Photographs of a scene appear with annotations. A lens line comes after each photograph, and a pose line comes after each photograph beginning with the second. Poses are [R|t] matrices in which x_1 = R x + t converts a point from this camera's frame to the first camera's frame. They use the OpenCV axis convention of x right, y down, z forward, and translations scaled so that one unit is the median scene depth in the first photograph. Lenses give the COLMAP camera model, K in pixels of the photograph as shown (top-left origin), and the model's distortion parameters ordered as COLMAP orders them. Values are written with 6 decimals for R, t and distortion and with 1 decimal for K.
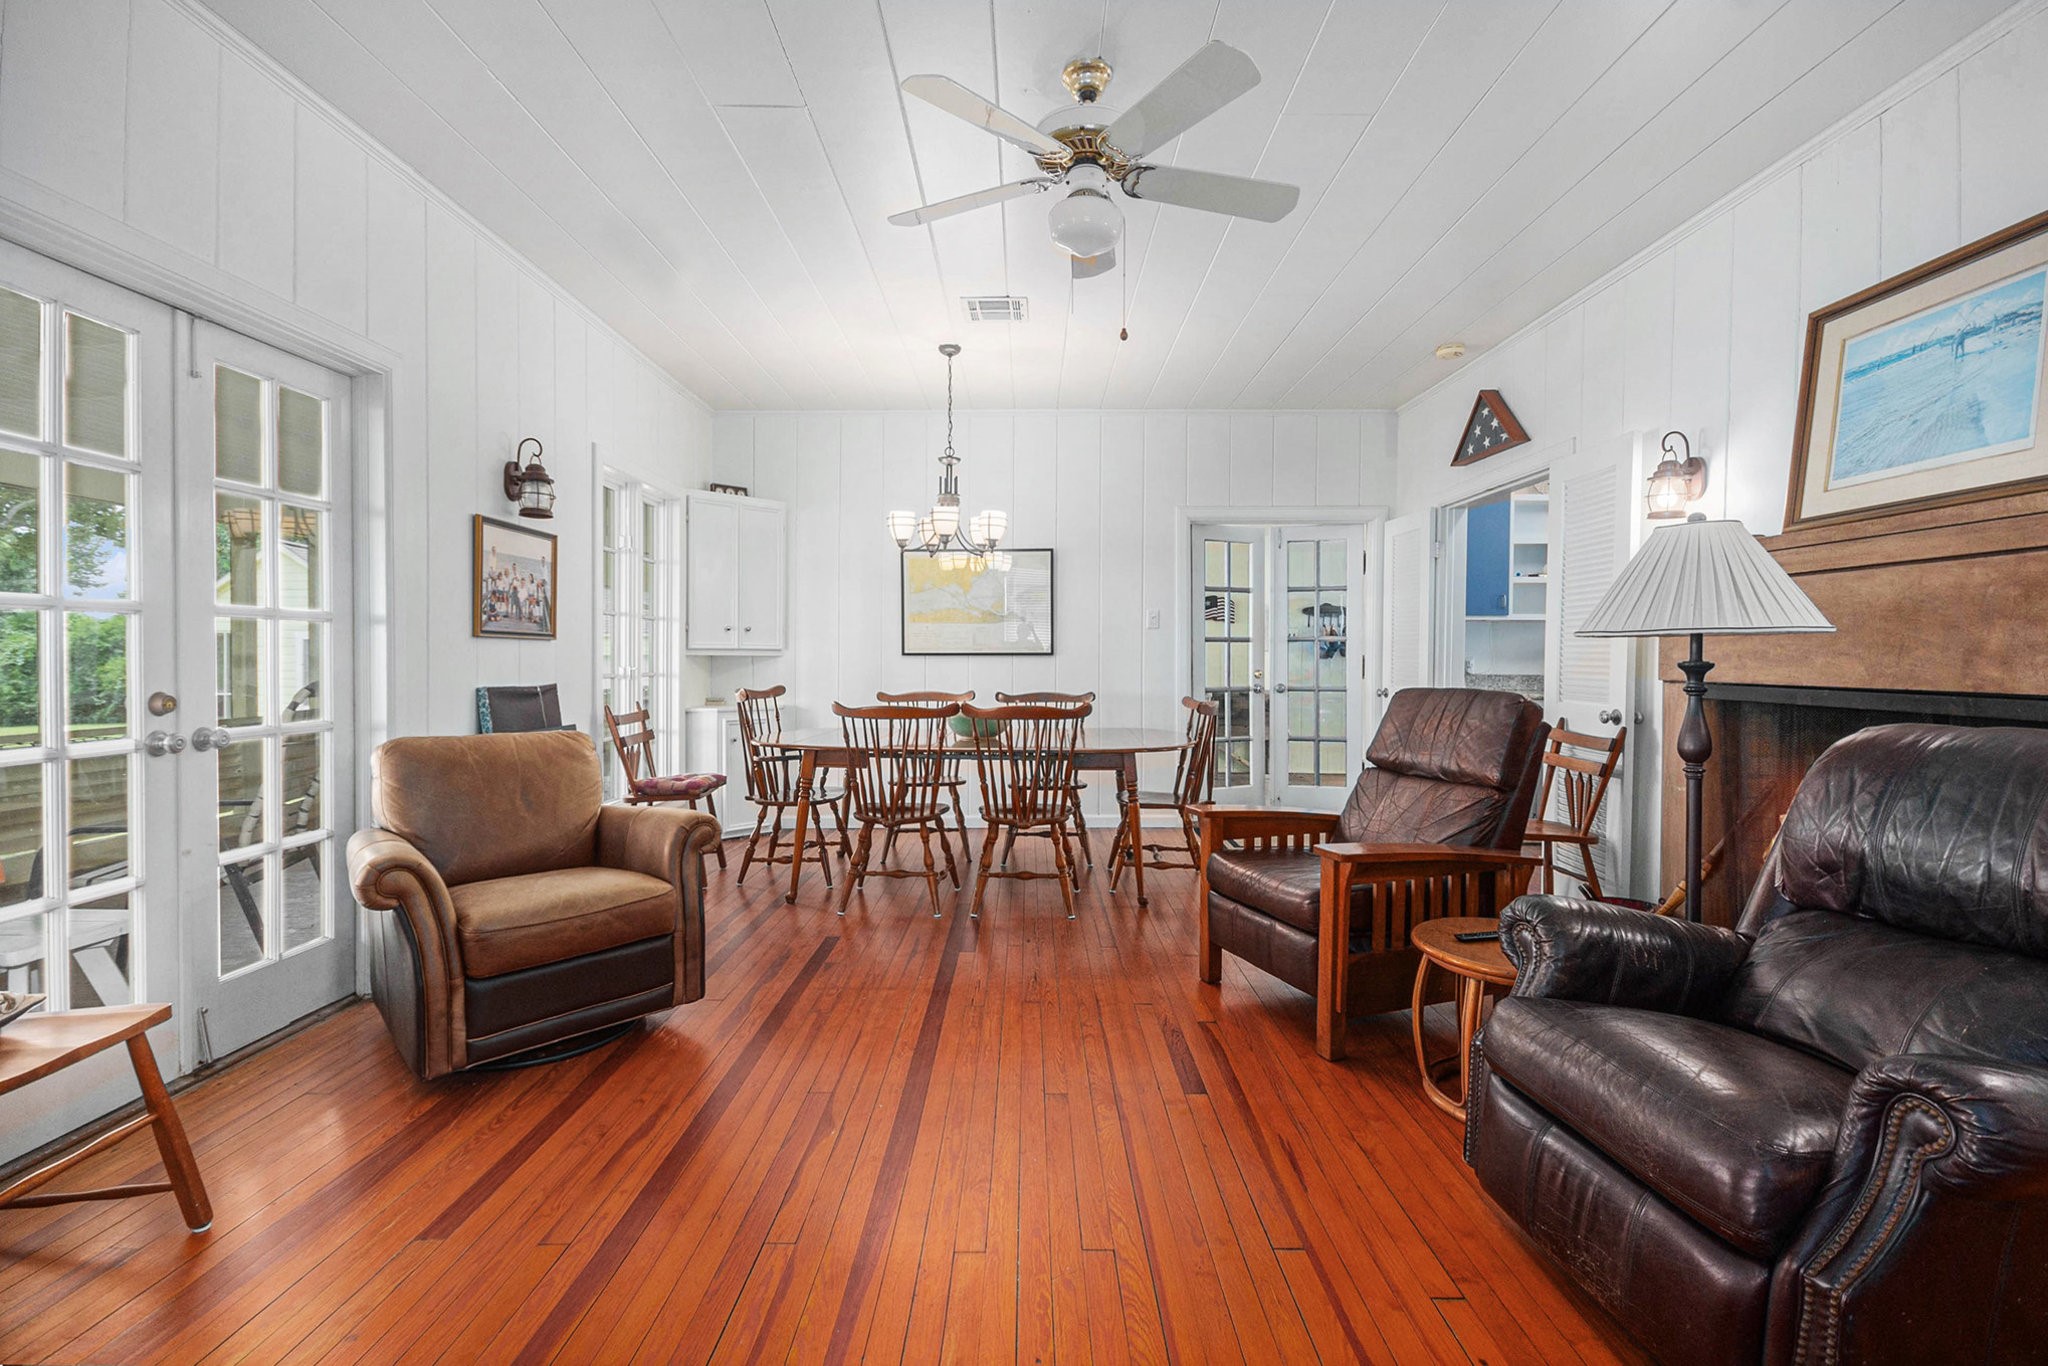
lens RADIAL K [[919.6, 0, 1057.6], [0, 919.6, 667.9], [0, 0, 1]] dist [0.001000, -0.000050]
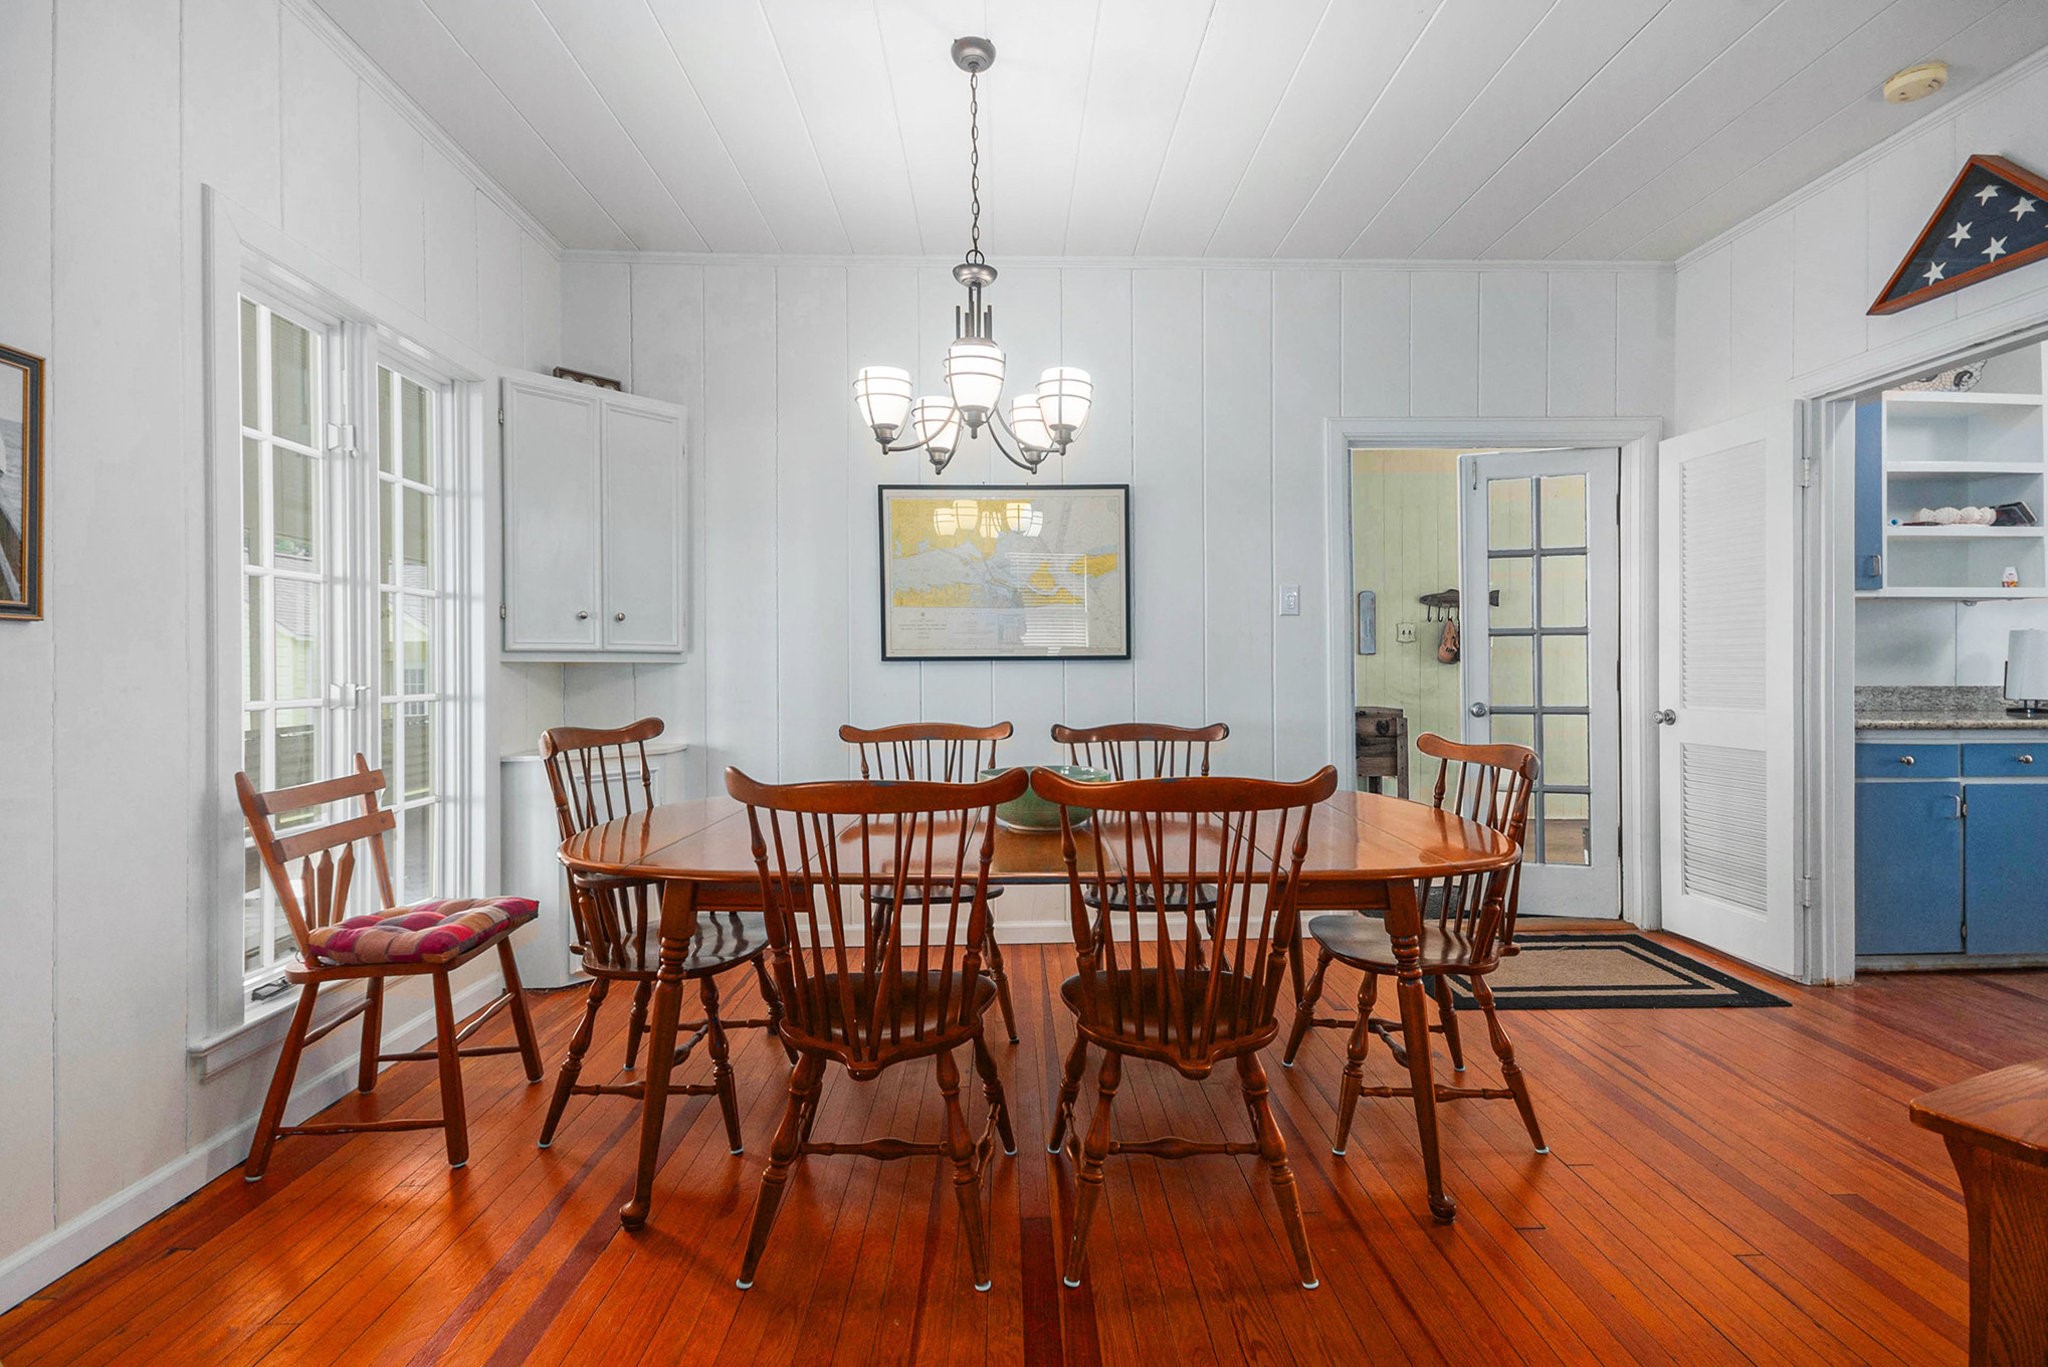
lens RADIAL K [[938.3, 0, 1031.0], [0, 938.3, 663.8], [0, 0, 1]] dist [-0.003117, -0.000729]
pose [[0.999978, -0.005856, -0.003052, -0.107656], [0.005814, 0.999891, -0.013562, -0.004209], [0.003131, 0.013544, 0.999903, 0.596498]]
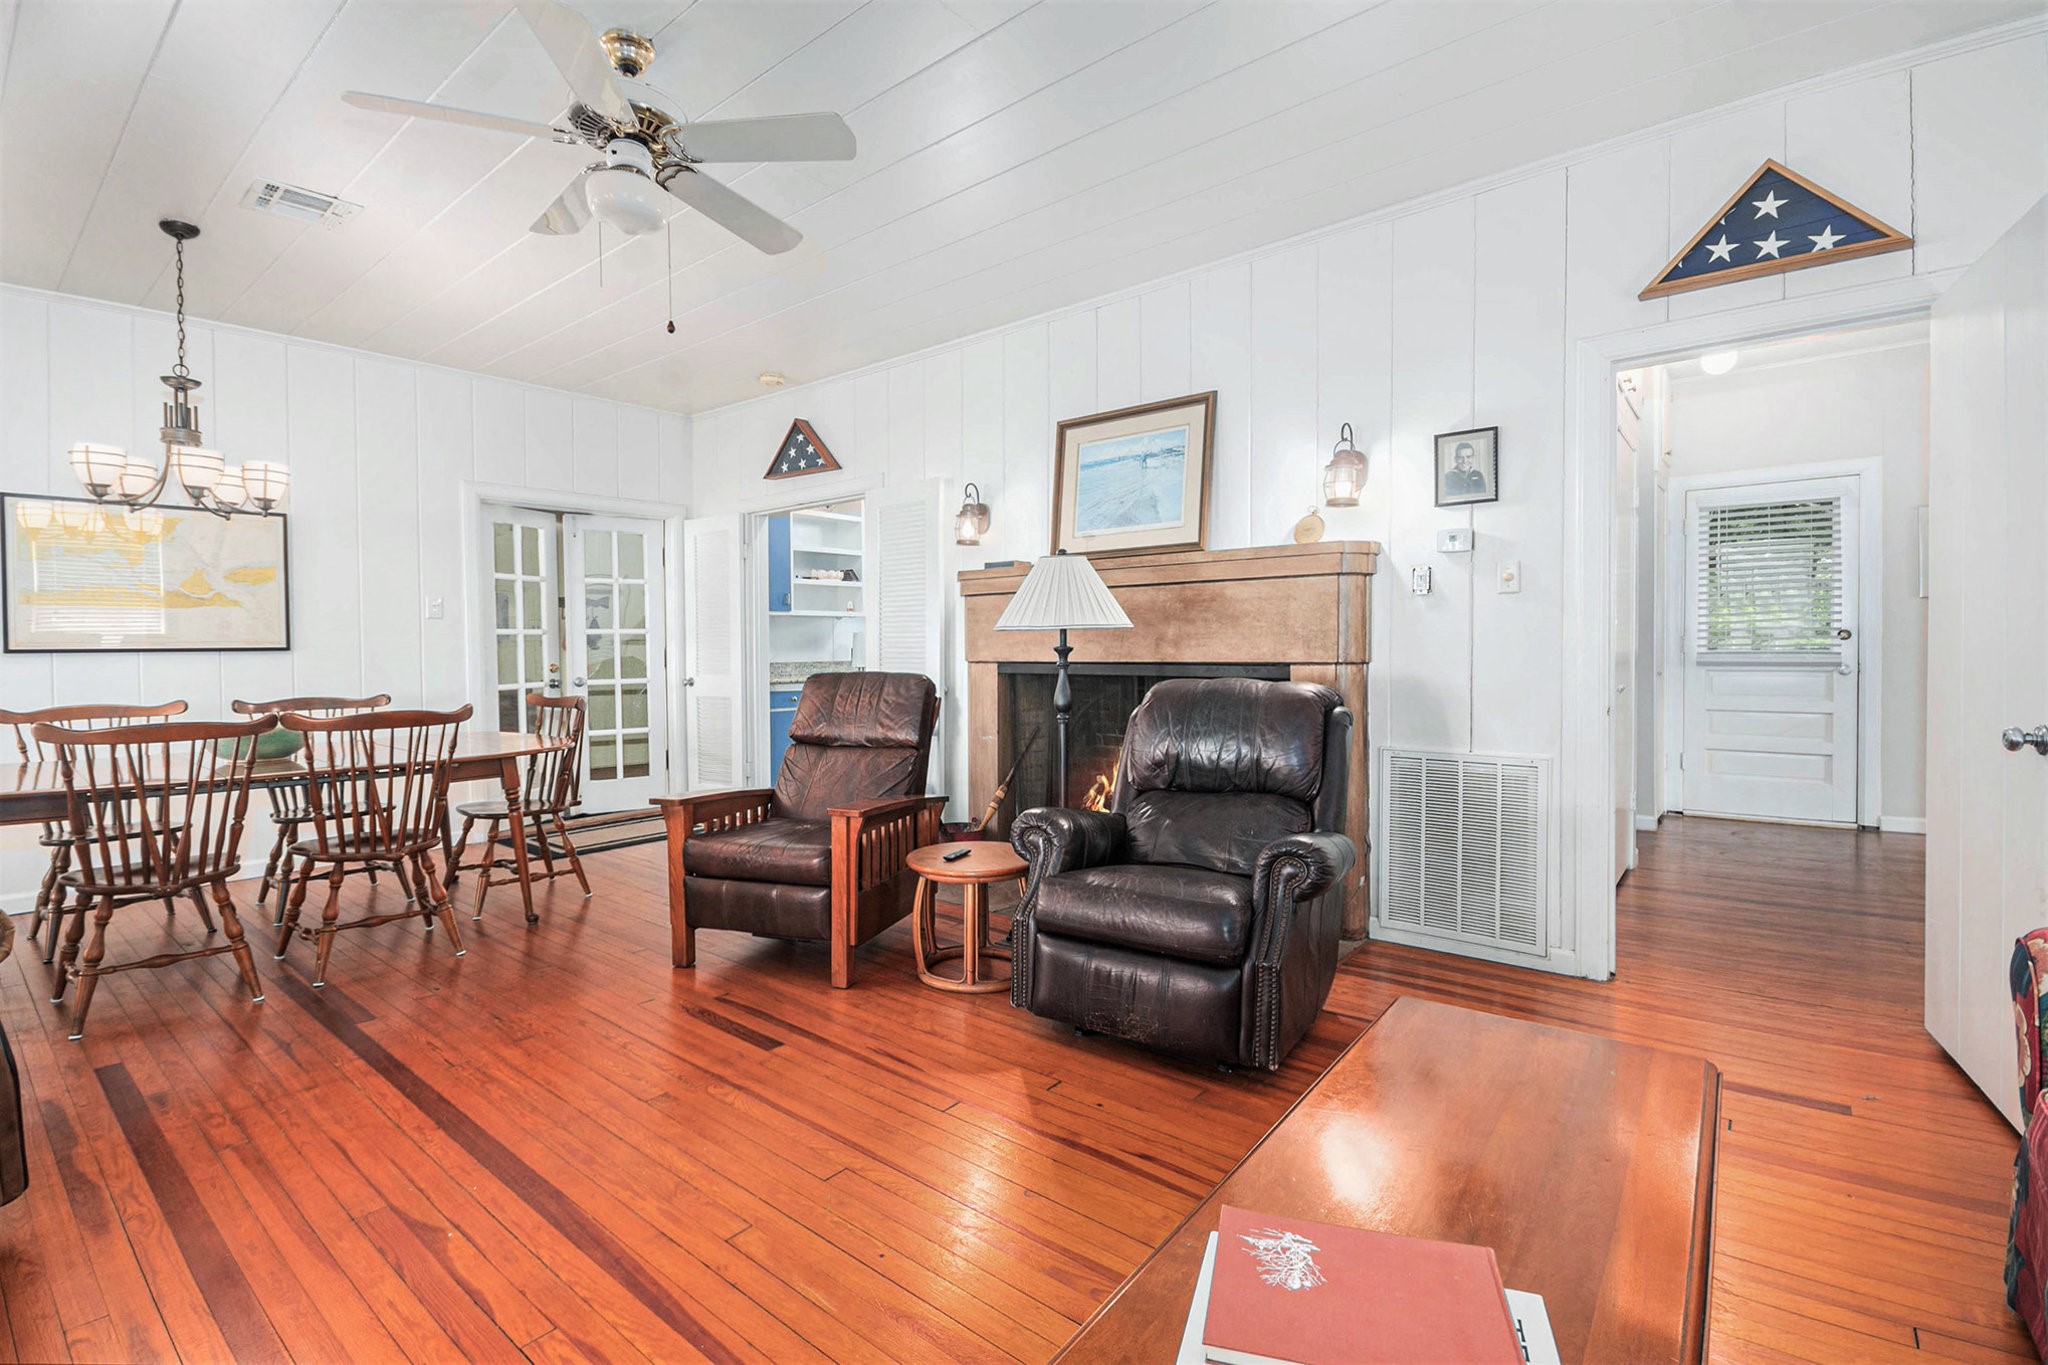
lens RADIAL K [[899.6, 0, 1036.5], [0, 899.6, 657.9], [0, 0, 1]] dist [0.000349, -0.000202]
pose [[0.644170, -0.019495, 0.764634, -0.283450], [0.021644, 0.999739, 0.007255, 0.000403], [-0.764576, 0.011877, 0.644424, 0.045015]]
